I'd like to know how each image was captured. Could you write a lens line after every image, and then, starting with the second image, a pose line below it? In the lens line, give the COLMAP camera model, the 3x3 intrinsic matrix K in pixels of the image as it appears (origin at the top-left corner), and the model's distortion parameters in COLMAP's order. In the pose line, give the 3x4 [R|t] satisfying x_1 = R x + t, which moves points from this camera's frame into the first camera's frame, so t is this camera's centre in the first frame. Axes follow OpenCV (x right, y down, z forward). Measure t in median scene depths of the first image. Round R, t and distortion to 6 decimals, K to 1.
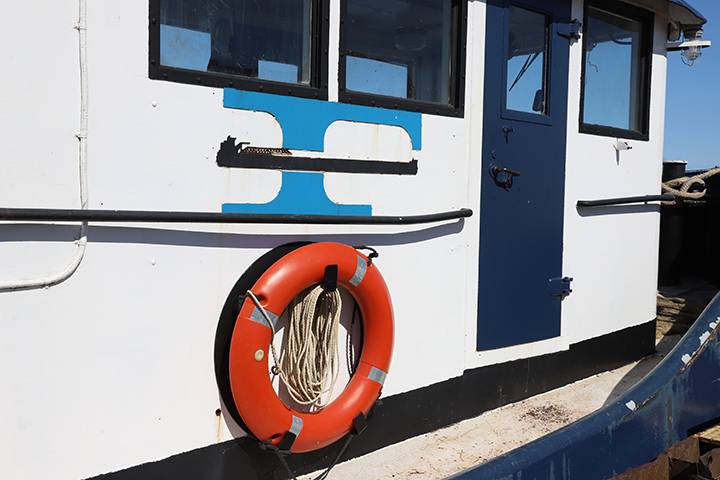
lens RADIAL K [[789.2, 0, 360.0], [0, 789.2, 240.0], [0, 0, 1]] dist [0.017503, 0.040837]
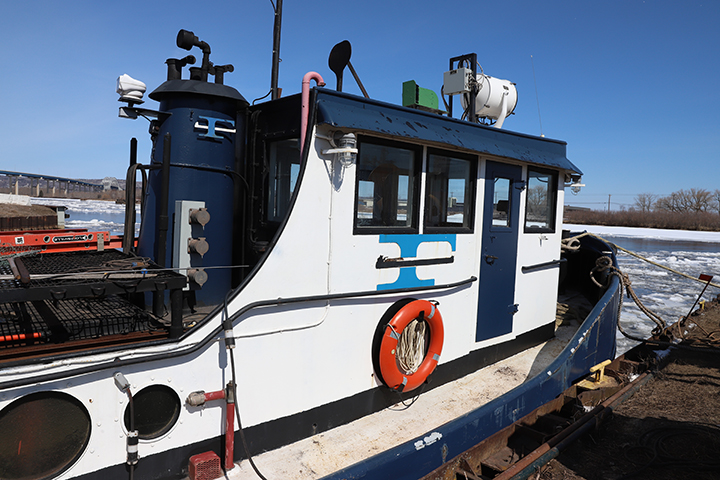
lens RADIAL K [[493.4, 0, 360.0], [0, 493.4, 240.0], [0, 0, 1]] dist [-0.107463, 0.078882]
pose [[0.999696, 0.024128, -0.005100, -0.180848], [-0.024077, 0.999661, 0.009942, -0.155202], [0.005338, -0.009816, 0.999938, -0.345365]]
